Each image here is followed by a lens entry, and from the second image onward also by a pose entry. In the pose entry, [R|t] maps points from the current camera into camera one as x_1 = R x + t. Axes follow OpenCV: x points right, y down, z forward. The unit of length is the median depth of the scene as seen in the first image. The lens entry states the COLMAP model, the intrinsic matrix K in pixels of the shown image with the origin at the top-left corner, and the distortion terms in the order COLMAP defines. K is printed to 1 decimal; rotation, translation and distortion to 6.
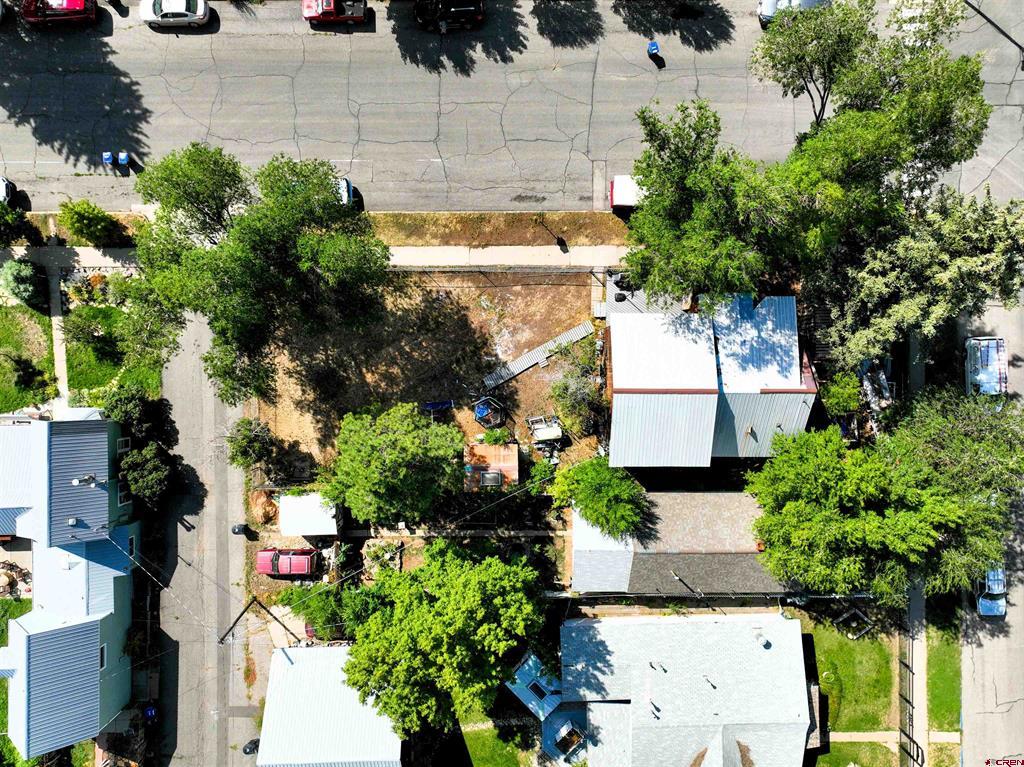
lens RADIAL K [[720.4, 0, 513.6], [0, 720.4, 388.6], [0, 0, 1]] dist [0.002386, 0.017202]
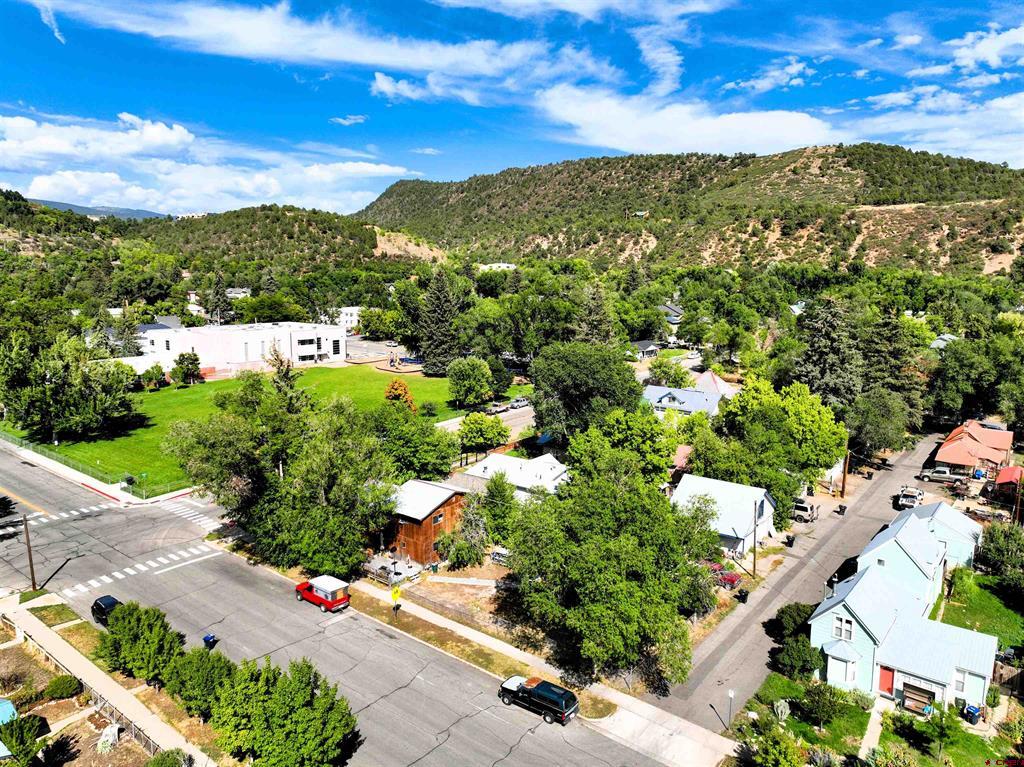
lens RADIAL K [[724.9, 0, 512.0], [0, 724.9, 383.5], [0, 0, 1]] dist [-0.007301, 0.025963]
pose [[-0.782478, -0.112051, 0.612514, -0.789272], [0.622515, -0.163315, 0.765378, -0.951704], [0.014272, 0.980190, 0.197543, 0.390254]]
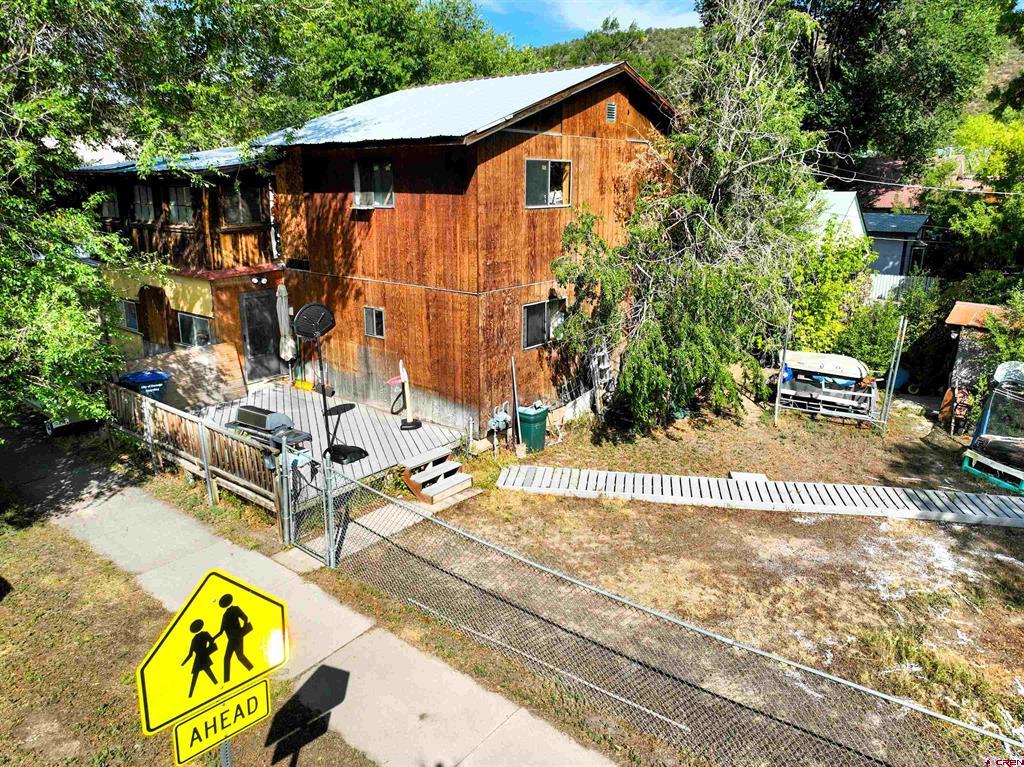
lens RADIAL K [[724.9, 0, 512.0], [0, 724.9, 383.5], [0, 0, 1]] dist [-0.007301, 0.025963]
pose [[-0.782926, -0.177099, 0.596374, -0.037981], [0.621763, -0.254995, 0.740533, -0.263273], [0.020925, 0.950586, 0.309756, 0.893695]]
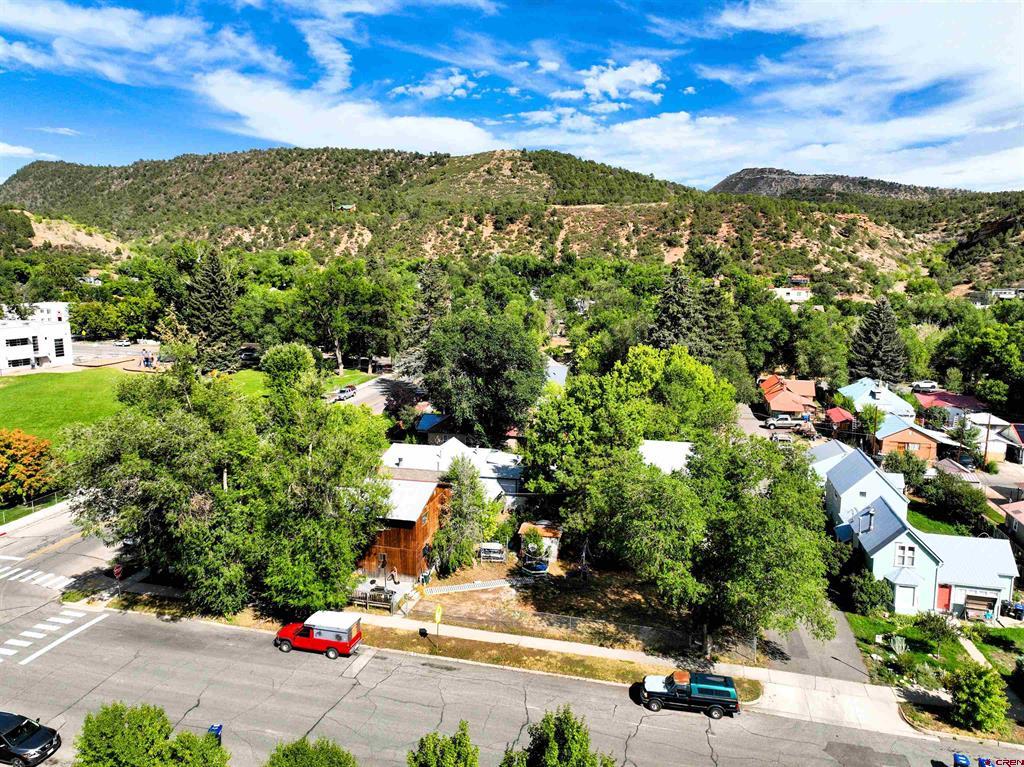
lens RADIAL K [[720.4, 0, 513.6], [0, 720.4, 388.6], [0, 0, 1]] dist [0.002386, 0.017202]
pose [[-0.970304, -0.051365, 0.236373, -0.259502], [0.241888, -0.202585, 0.948920, -1.015877], [-0.000855, 0.977917, 0.208994, 0.479806]]
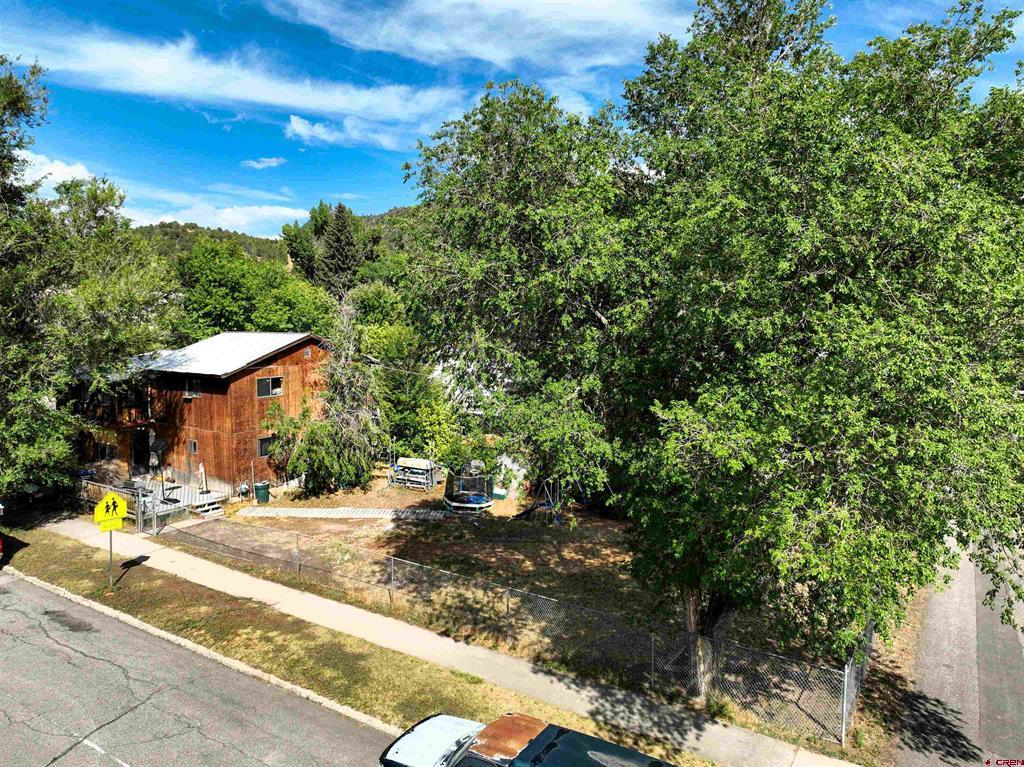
lens RADIAL K [[723.1, 0, 511.5], [0, 723.1, 378.6], [0, 0, 1]] dist [-0.001705, 0.019678]
pose [[-0.843798, -0.060682, 0.533219, -0.389291], [0.536521, -0.118073, 0.835586, -0.451272], [0.012253, 0.991149, 0.132187, 0.818752]]
